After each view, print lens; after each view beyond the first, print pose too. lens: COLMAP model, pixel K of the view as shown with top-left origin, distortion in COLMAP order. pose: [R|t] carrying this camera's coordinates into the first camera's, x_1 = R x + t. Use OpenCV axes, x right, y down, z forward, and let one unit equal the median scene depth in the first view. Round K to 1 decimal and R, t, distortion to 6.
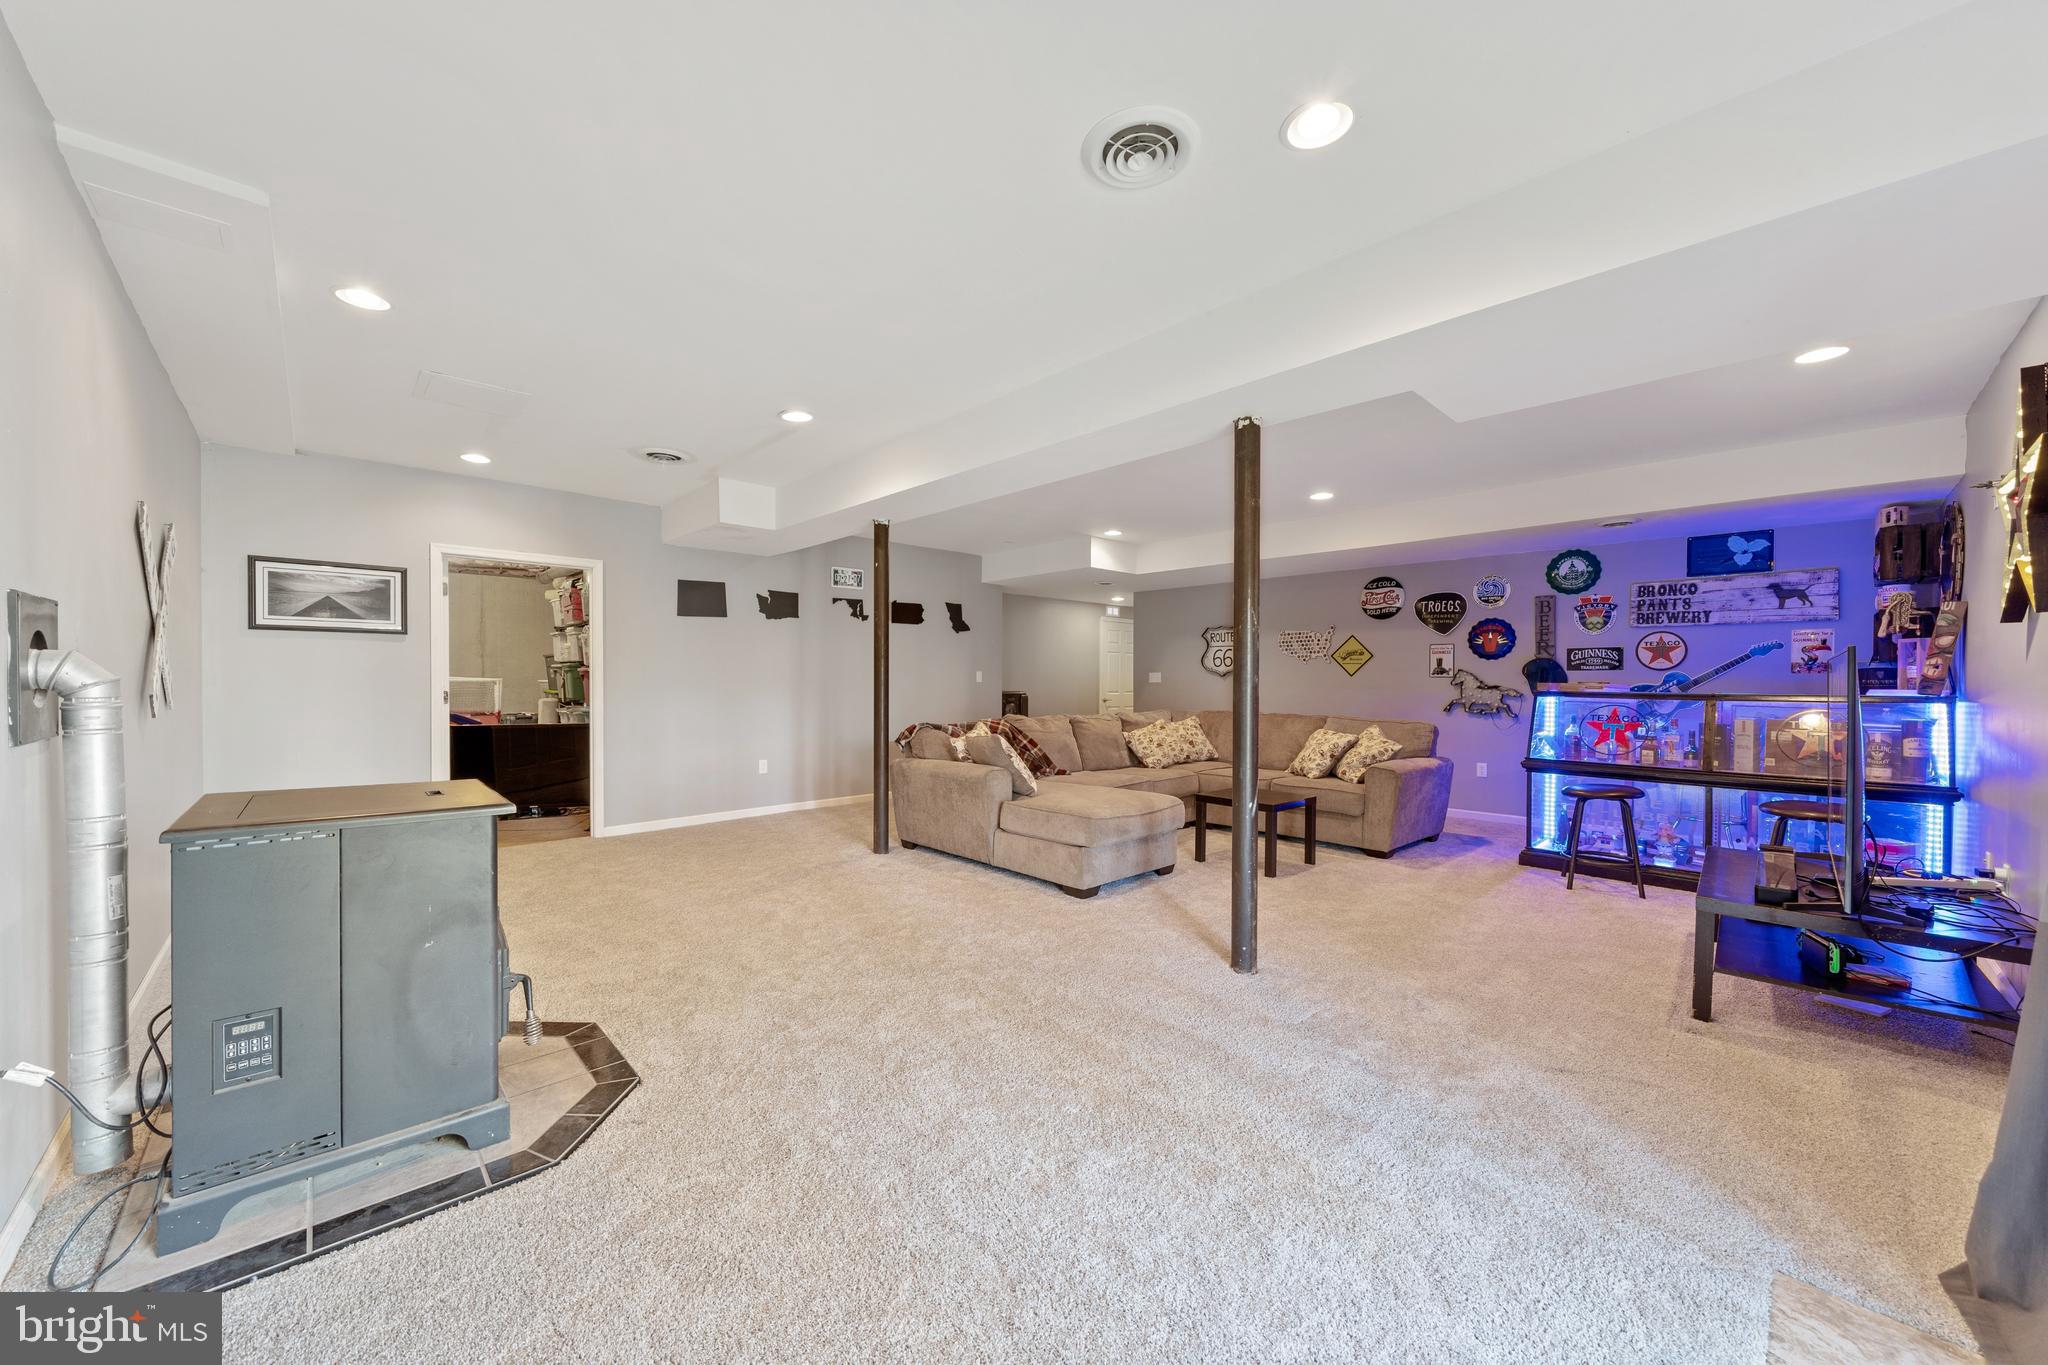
lens RADIAL K [[768.5, 0, 1004.8], [0, 768.5, 685.6], [0, 0, 1]] dist [-0.009522, -0.000478]
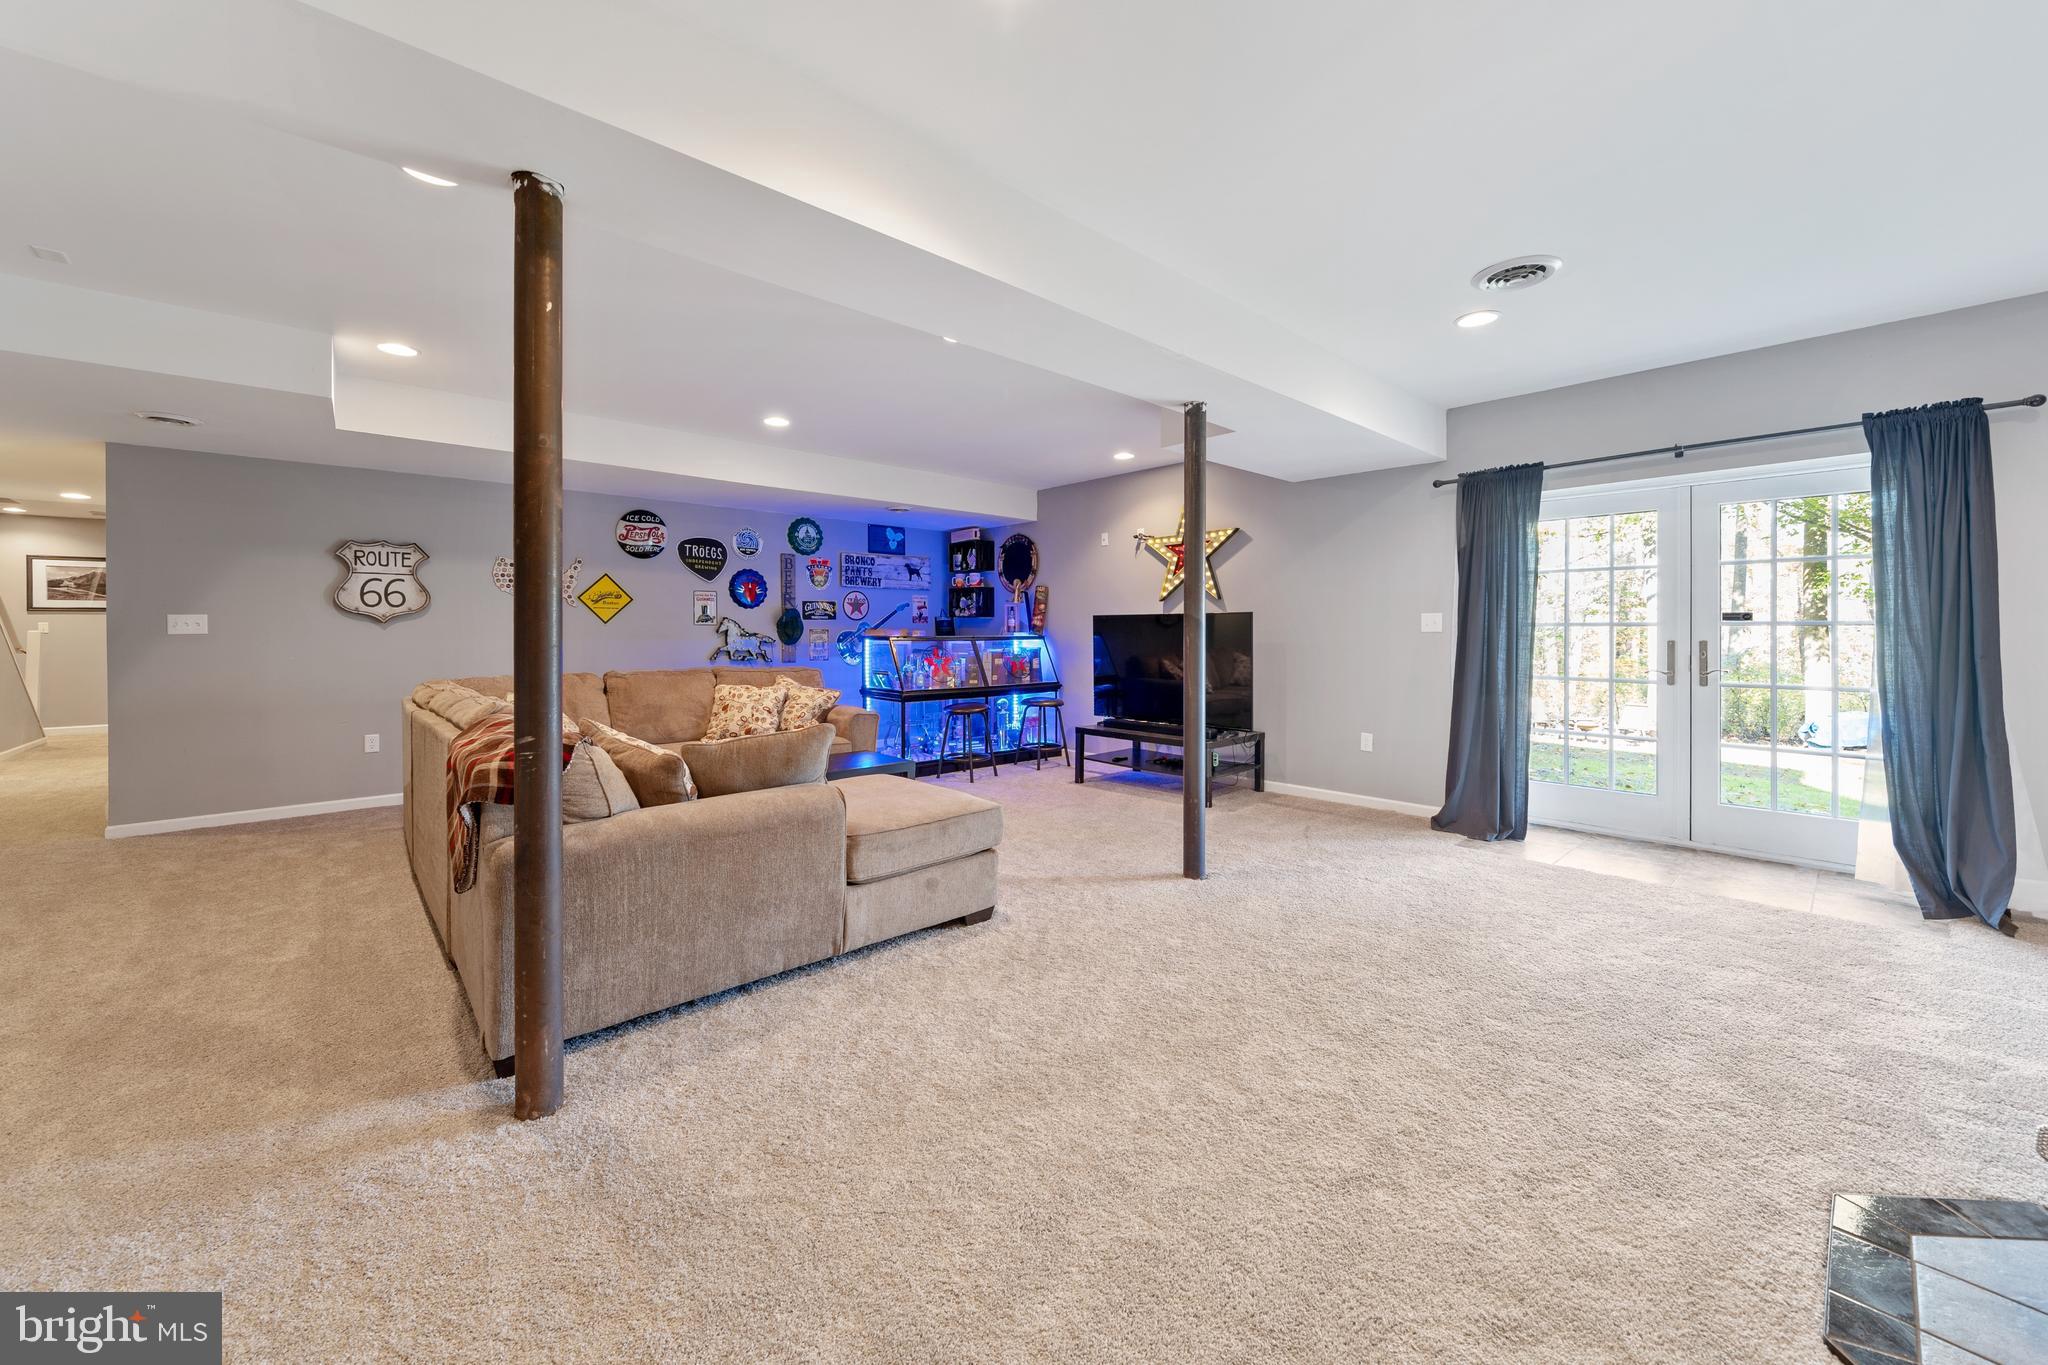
lens RADIAL K [[768.5, 0, 1025.1], [0, 768.5, 627.2], [0, 0, 1]] dist [-0.009522, -0.000478]
pose [[-0.000168, -0.000667, 1.000000, -0.454316], [0.008395, 0.999965, 0.000669, -0.005980], [-0.999965, 0.008395, -0.000162, 0.671443]]
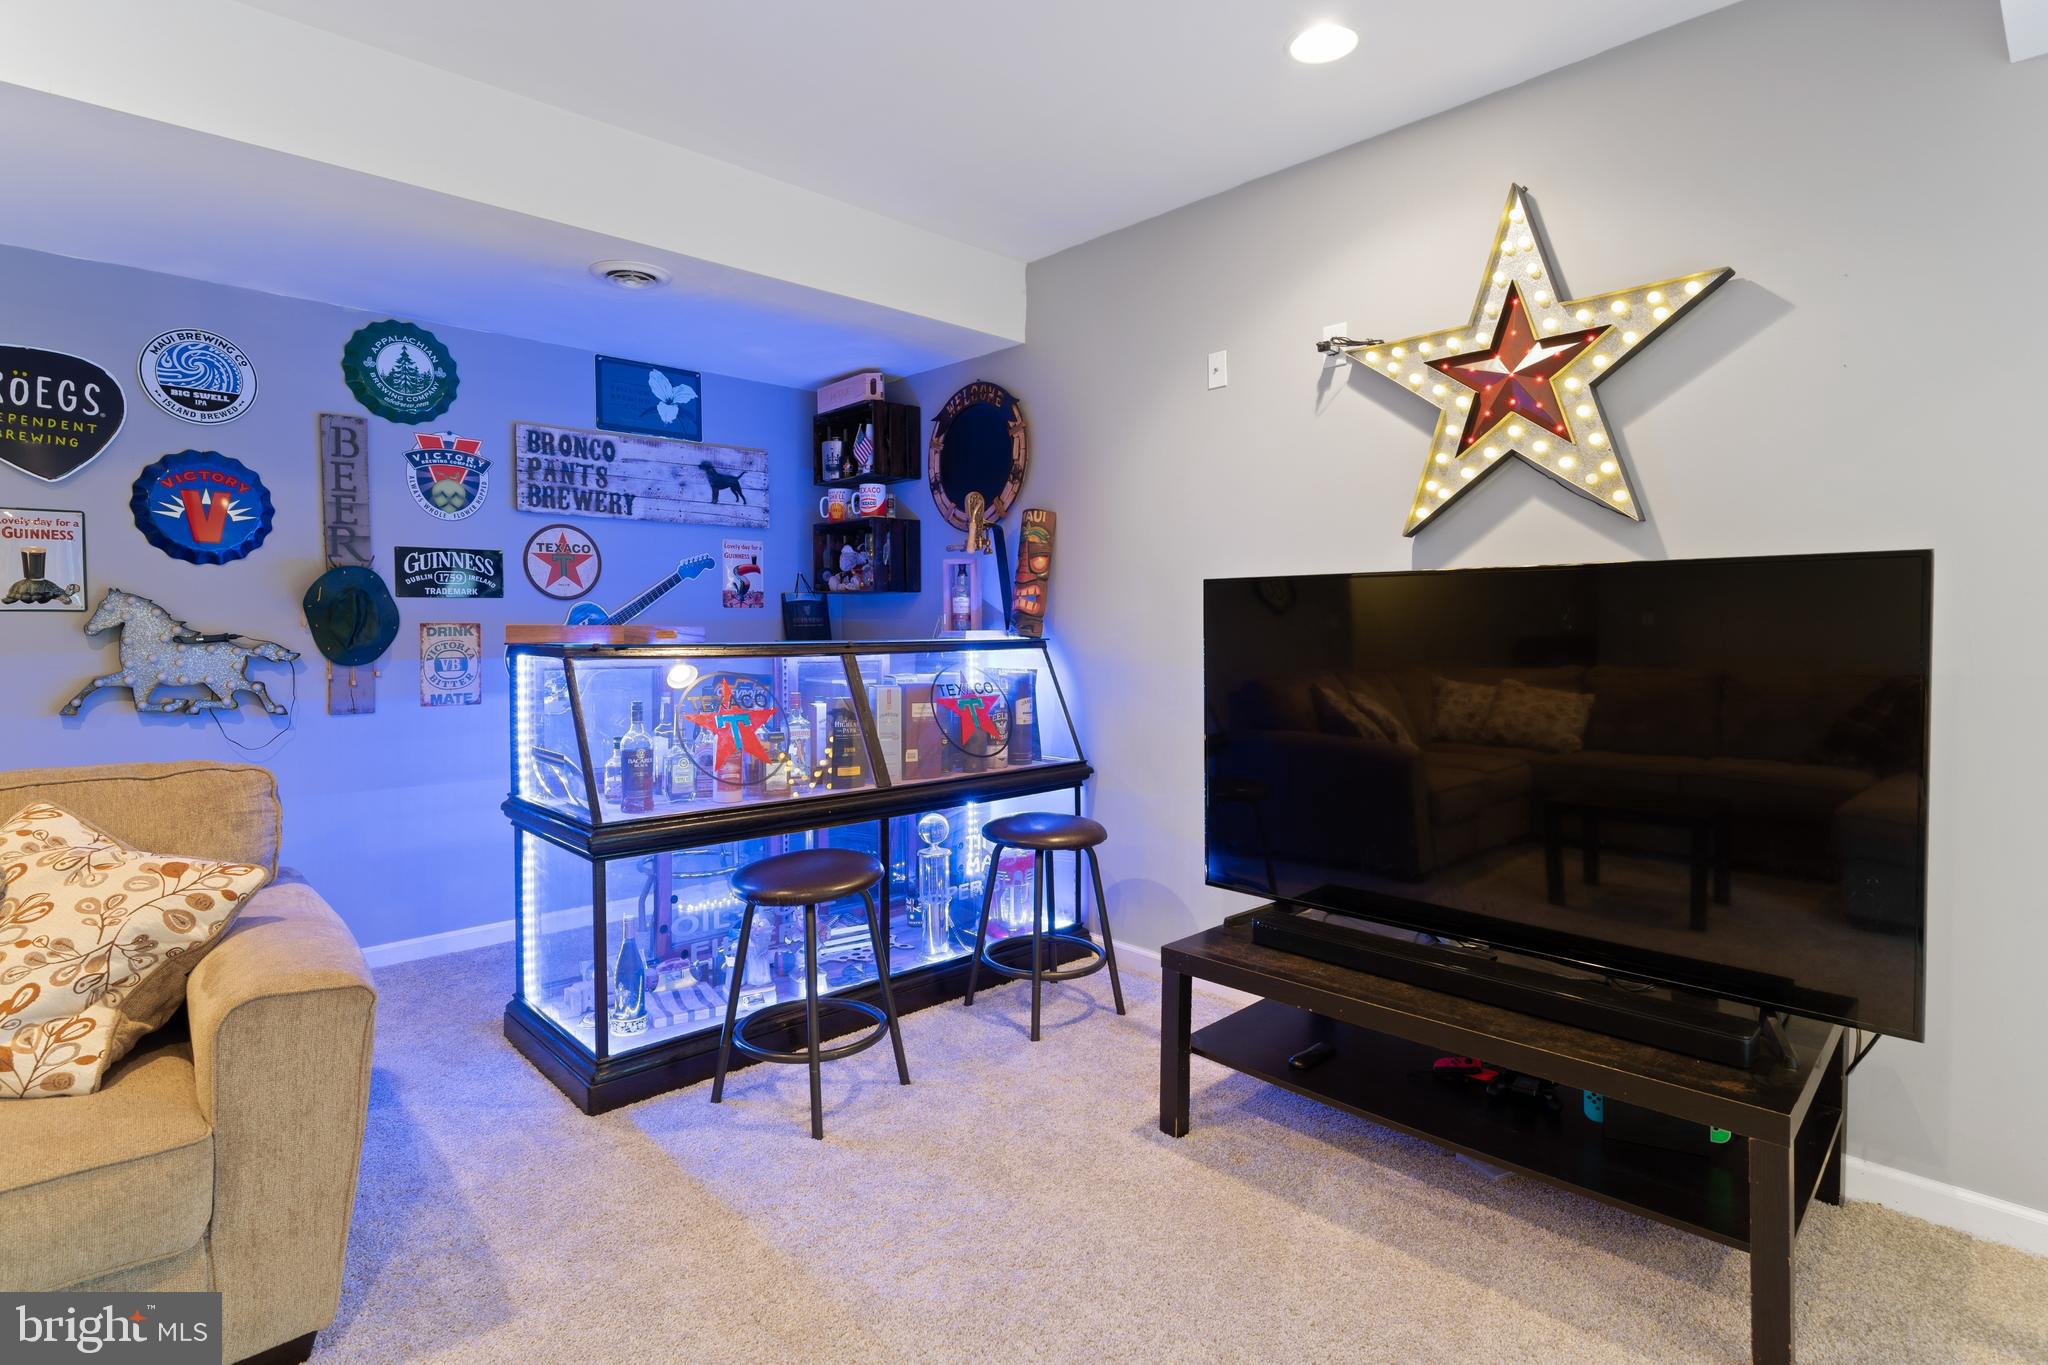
lens RADIAL K [[1018.2, 0, 997.1], [0, 1018.2, 653.4], [0, 0, 1]] dist [-0.009212, 0.000202]
pose [[-0.000490, -0.034221, 0.999414, 0.158263], [0.010185, 0.999362, 0.034224, -0.004009], [-0.999948, 0.010196, -0.000141, 0.670581]]
